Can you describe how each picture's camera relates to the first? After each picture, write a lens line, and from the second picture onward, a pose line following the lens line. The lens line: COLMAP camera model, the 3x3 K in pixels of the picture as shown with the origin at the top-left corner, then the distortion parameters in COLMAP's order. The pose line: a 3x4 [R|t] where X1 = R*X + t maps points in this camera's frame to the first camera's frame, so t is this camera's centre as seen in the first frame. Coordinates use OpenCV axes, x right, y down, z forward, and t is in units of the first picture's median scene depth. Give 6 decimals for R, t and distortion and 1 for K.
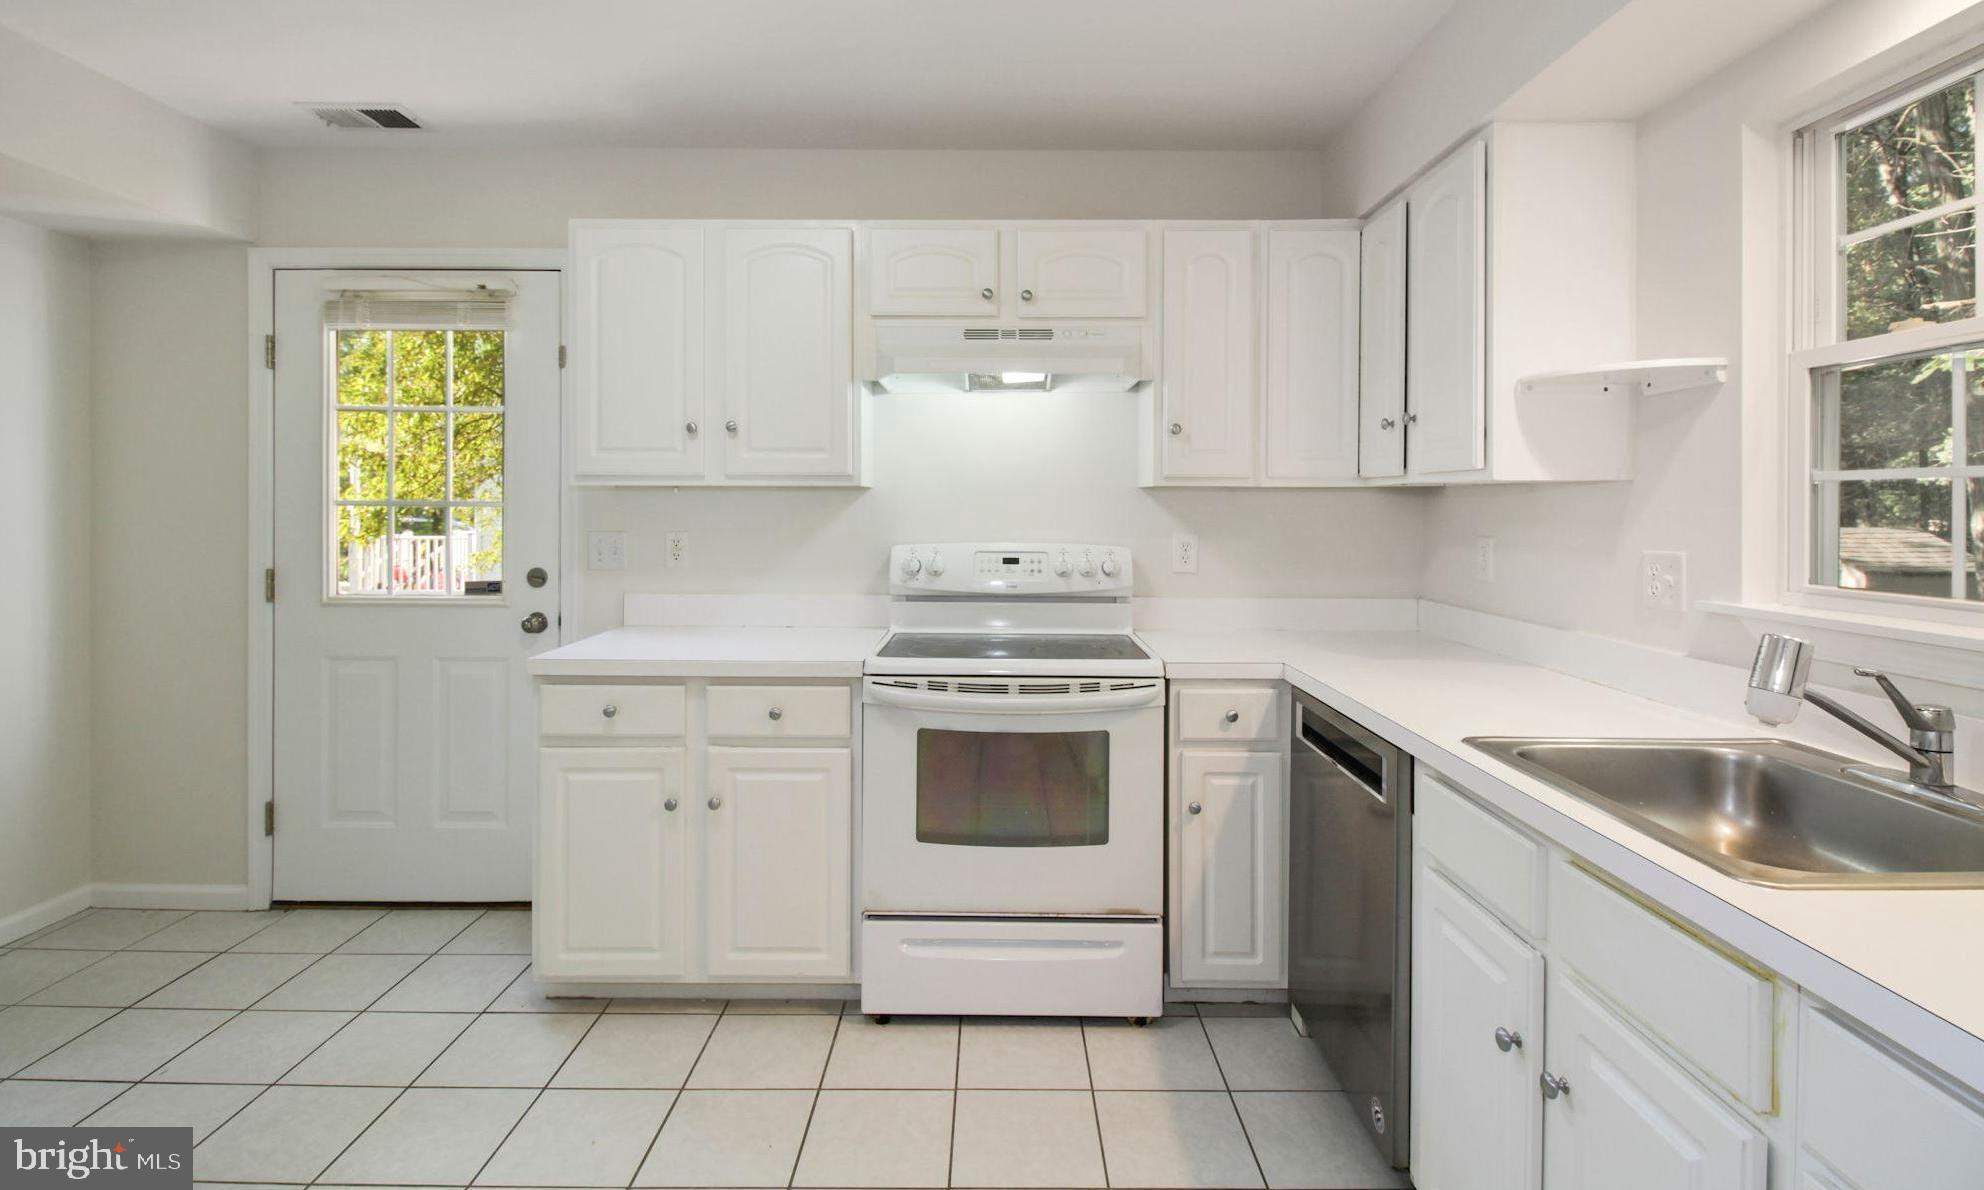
lens RADIAL K [[961.2, 0, 990.0], [0, 961.2, 508.6], [0, 0, 1]] dist [0.003591, -0.000246]
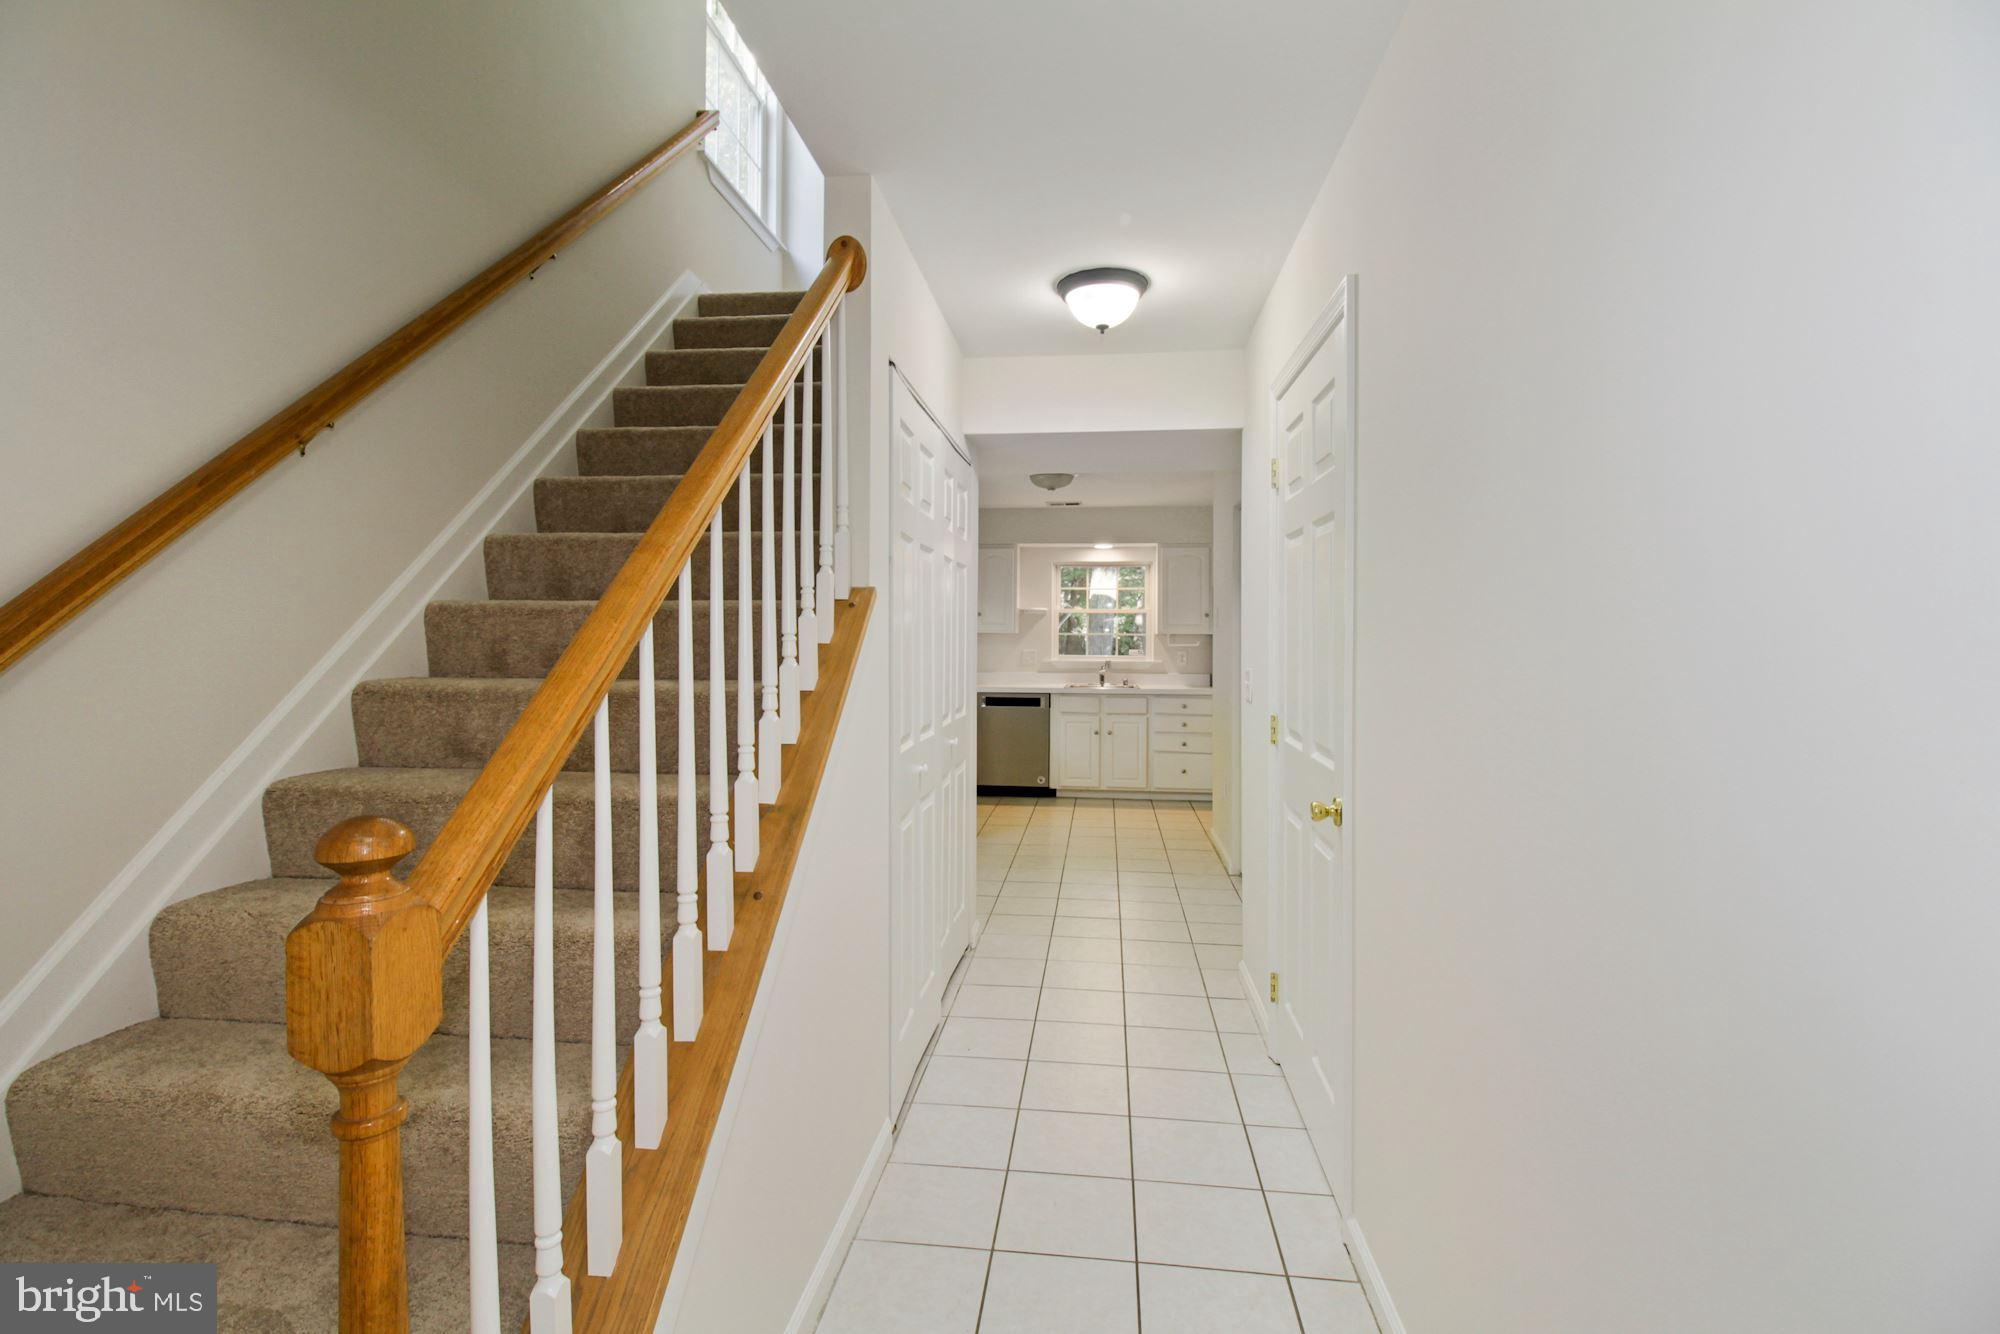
lens RADIAL K [[925.6, 0, 1000.8], [0, 925.6, 640.7], [0, 0, 1]] dist [0.000162, -0.000027]
pose [[0.109052, -0.004590, 0.994025, -2.889721], [-0.001871, 0.999987, 0.004823, -0.015645], [-0.994034, -0.002386, 0.109042, 0.541903]]
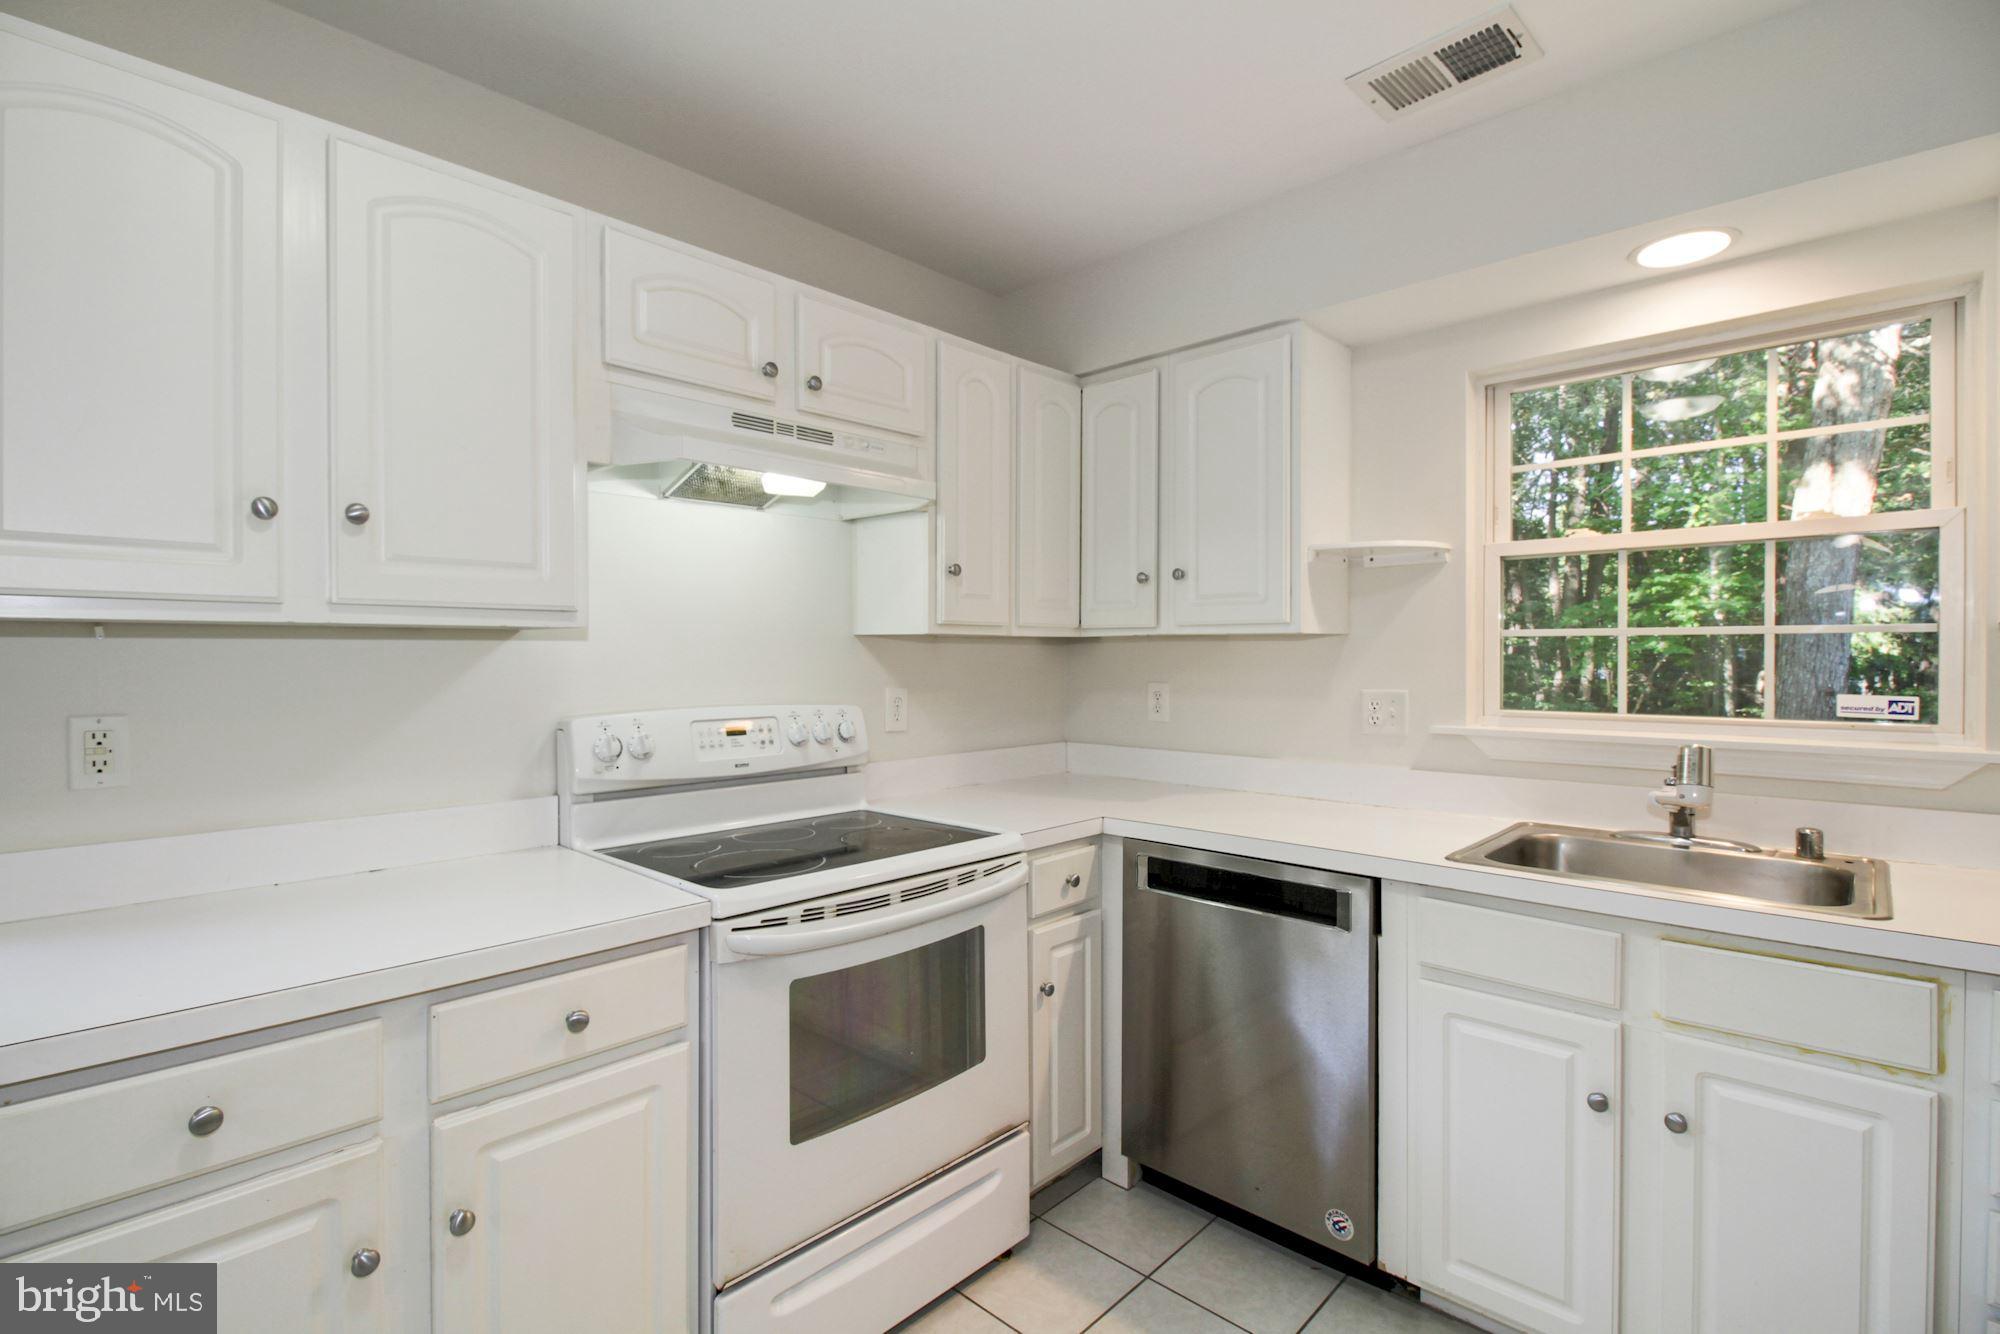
lens RADIAL K [[942.3, 0, 1025.3], [0, 942.3, 660.2], [0, 0, 1]] dist [-0.002559, -0.000317]
pose [[0.673468, -0.008765, 0.739164, -0.451319], [0.006533, 0.999961, 0.005905, -0.004655], [-0.739187, 0.000852, 0.673499, 0.413262]]
